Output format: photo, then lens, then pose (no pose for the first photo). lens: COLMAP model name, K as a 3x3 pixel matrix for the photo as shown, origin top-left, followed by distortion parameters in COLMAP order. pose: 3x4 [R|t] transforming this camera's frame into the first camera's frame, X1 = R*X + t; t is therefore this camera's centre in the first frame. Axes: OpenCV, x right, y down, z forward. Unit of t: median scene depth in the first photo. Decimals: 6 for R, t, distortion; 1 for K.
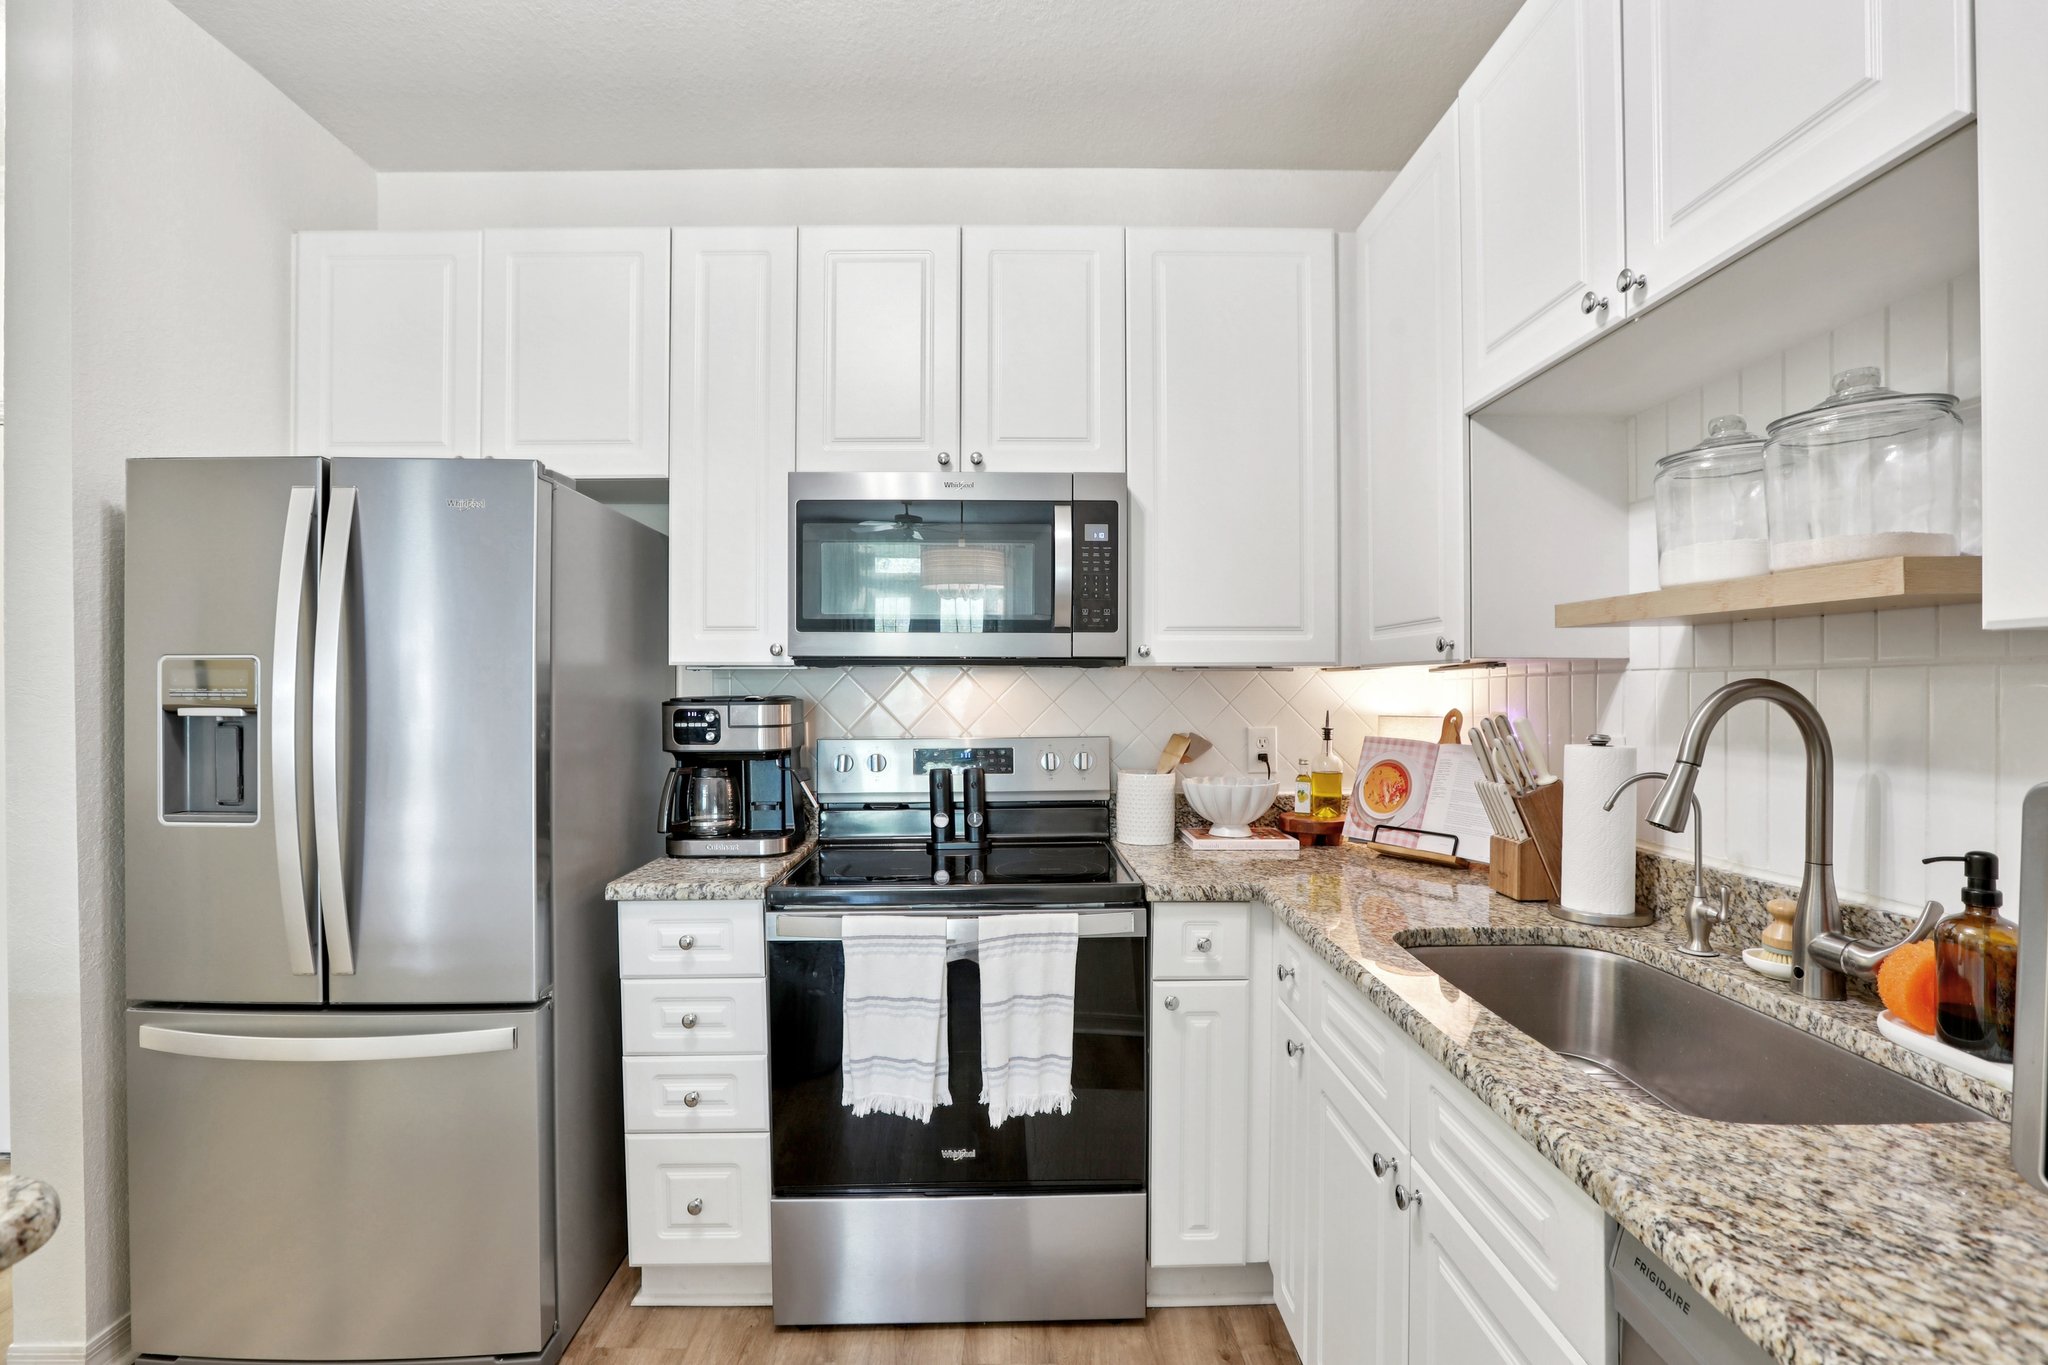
lens RADIAL K [[939.0, 0, 1021.8], [0, 939.0, 685.3], [0, 0, 1]] dist [-0.058712, 0.024413]
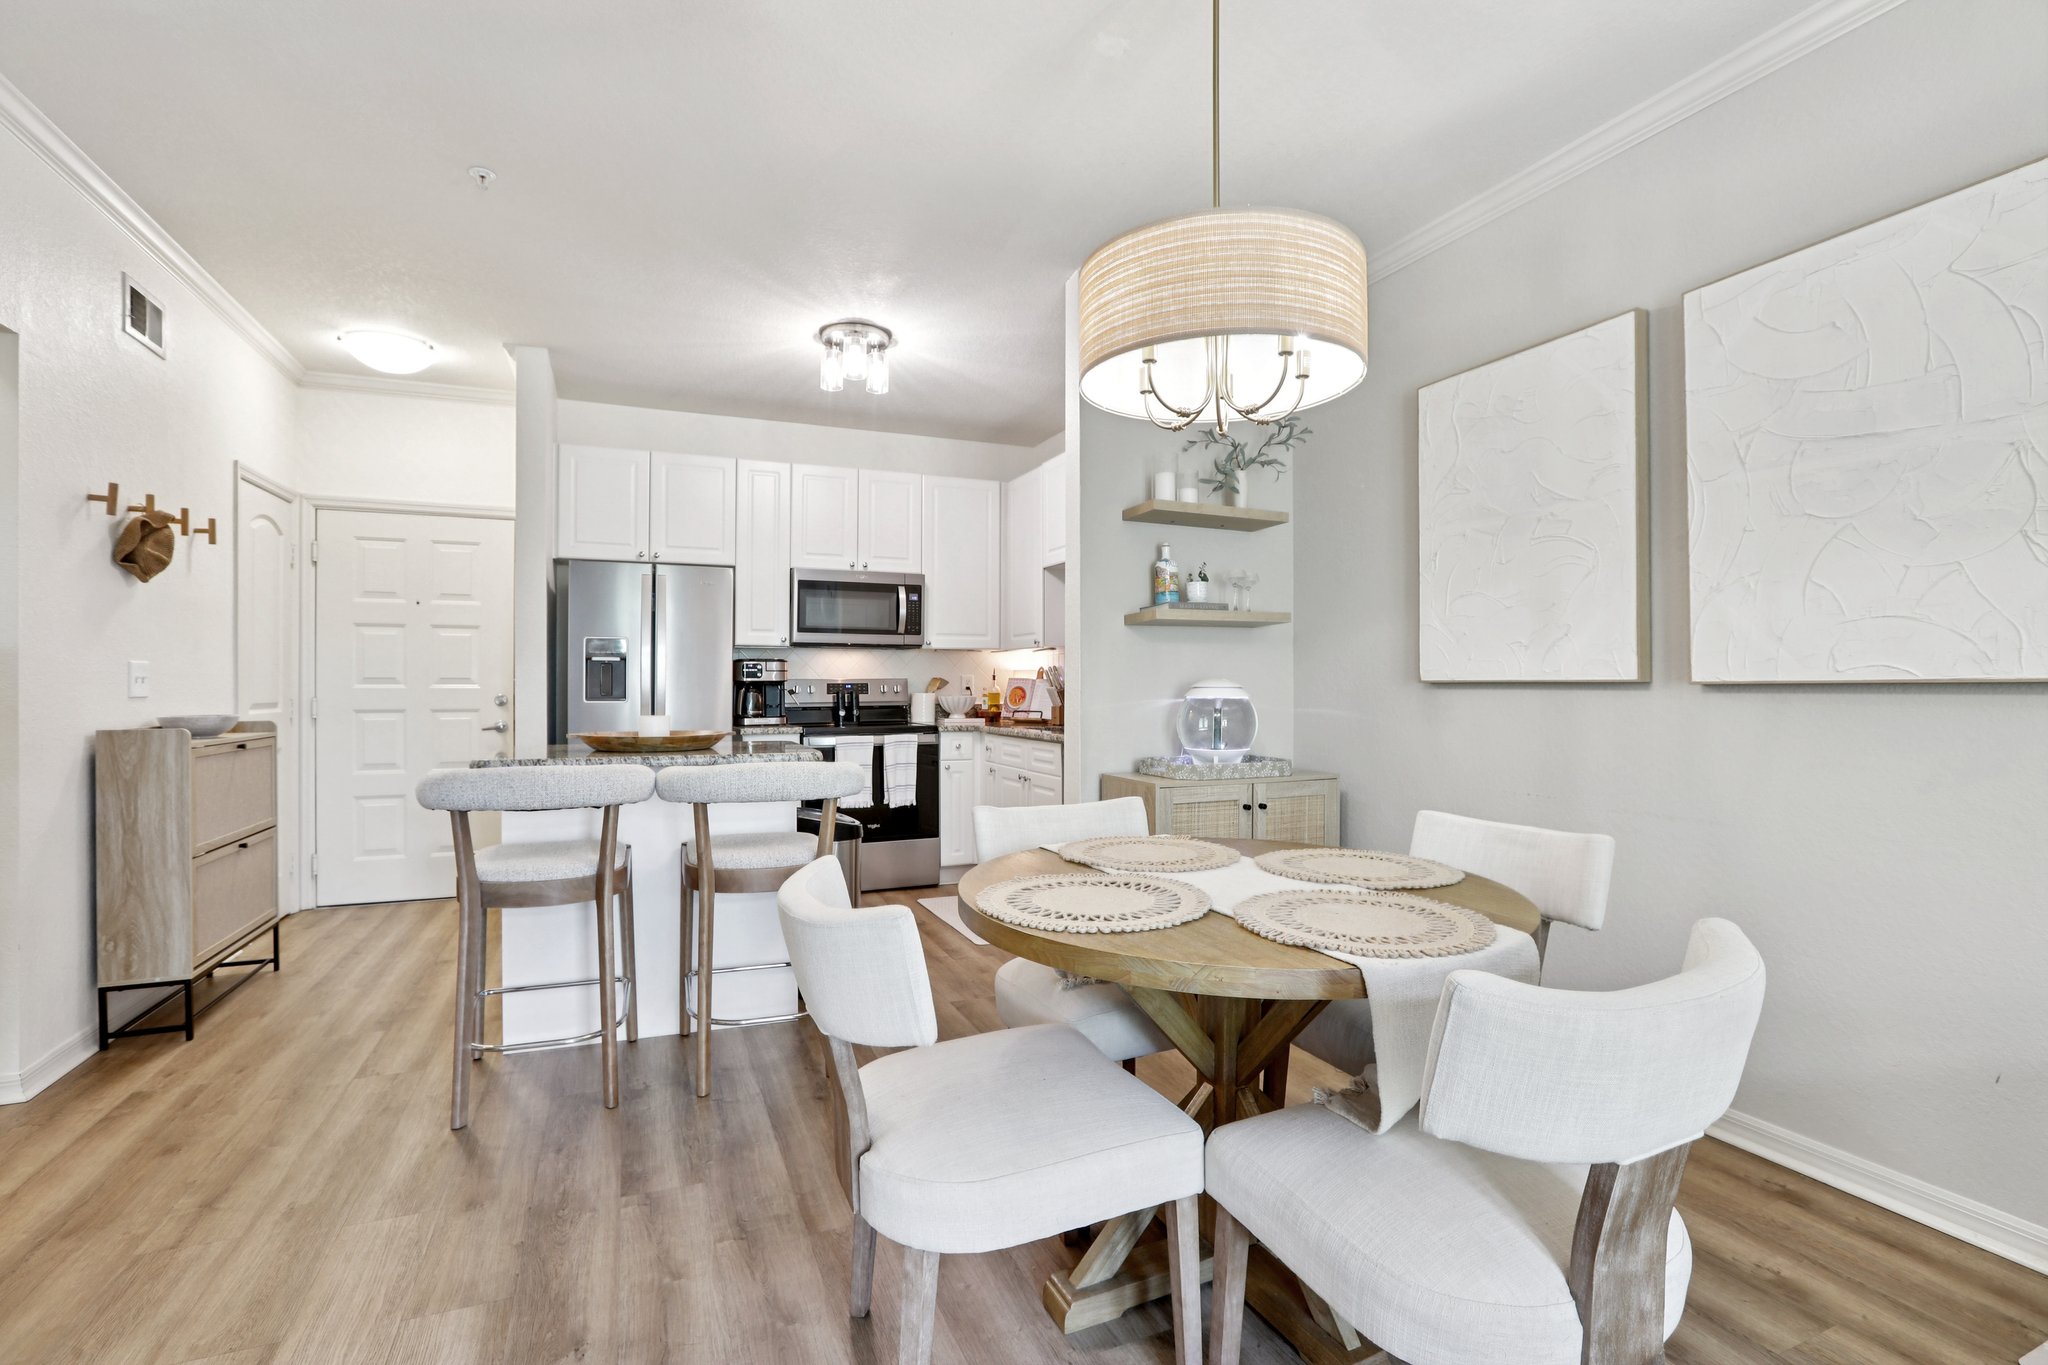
lens RADIAL K [[927.2, 0, 1021.4], [0, 927.2, 684.8], [0, 0, 1]] dist [-0.052138, 0.019019]
pose [[0.922965, 0.001426, 0.384882, -0.622271], [-0.001814, 0.999998, 0.000646, 0.077362], [-0.384881, -0.001295, 0.922965, -1.462590]]
